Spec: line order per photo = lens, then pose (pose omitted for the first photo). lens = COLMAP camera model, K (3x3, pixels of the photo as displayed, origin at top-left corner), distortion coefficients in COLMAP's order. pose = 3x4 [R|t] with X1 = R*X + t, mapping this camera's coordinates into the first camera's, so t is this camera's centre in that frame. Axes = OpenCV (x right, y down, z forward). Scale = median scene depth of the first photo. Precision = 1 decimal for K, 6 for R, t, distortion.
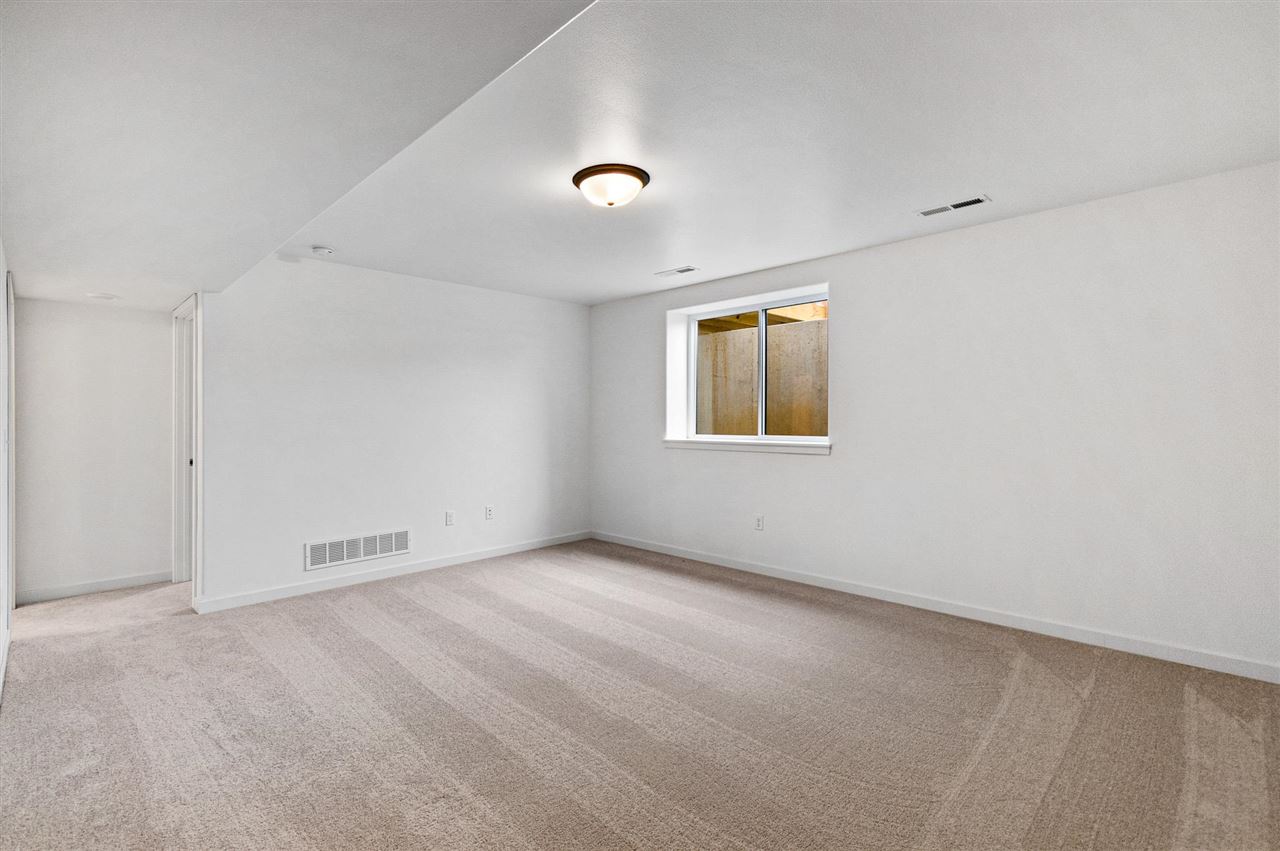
lens RADIAL K [[574.2, 0, 642.6], [0, 574.2, 420.6], [0, 0, 1]] dist [0.002178, 0.000187]
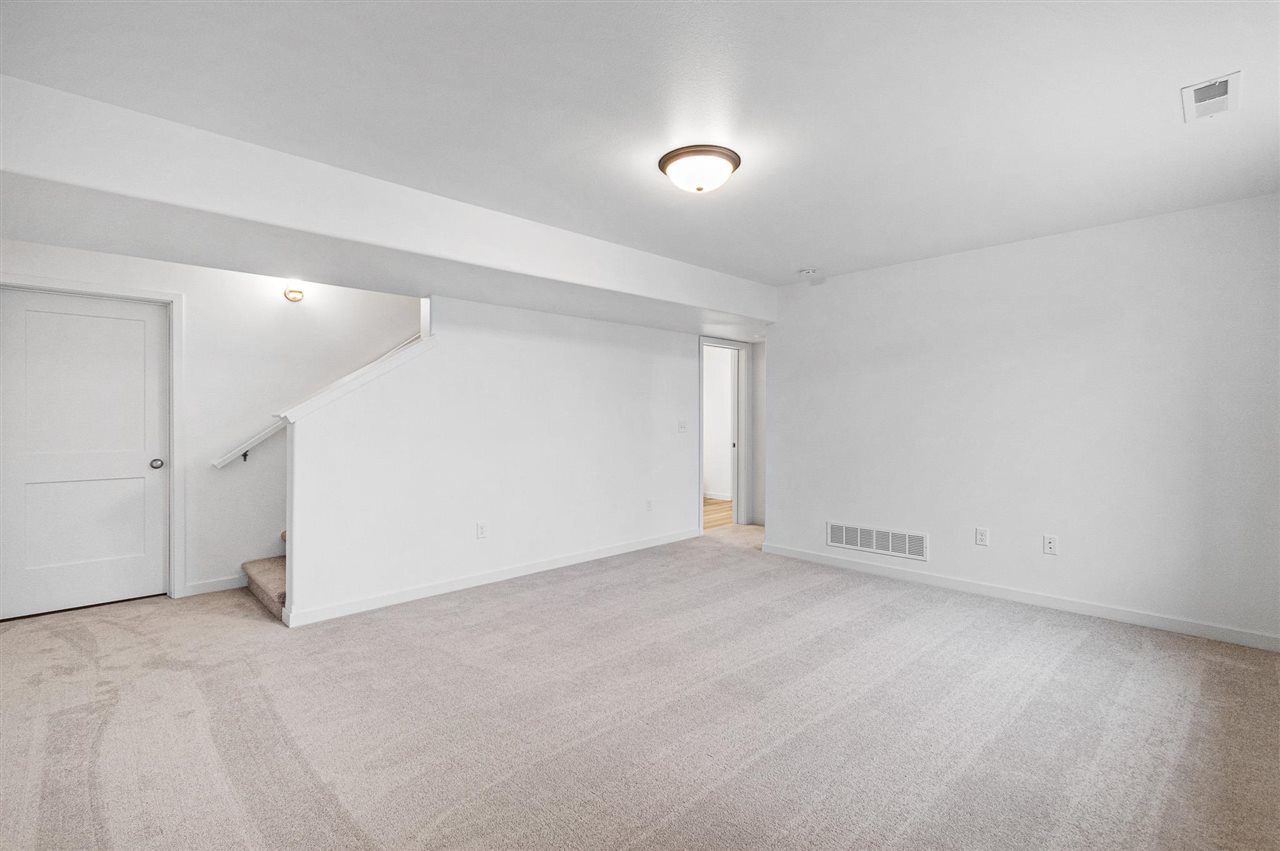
lens RADIAL K [[574.2, 0, 642.6], [0, 574.2, 420.6], [0, 0, 1]] dist [0.002178, 0.000187]
pose [[-0.009971, 0.007406, -0.999923, 0.562087], [-0.002625, 0.999969, 0.007433, -0.002272], [0.999947, 0.002699, -0.009951, 0.592991]]
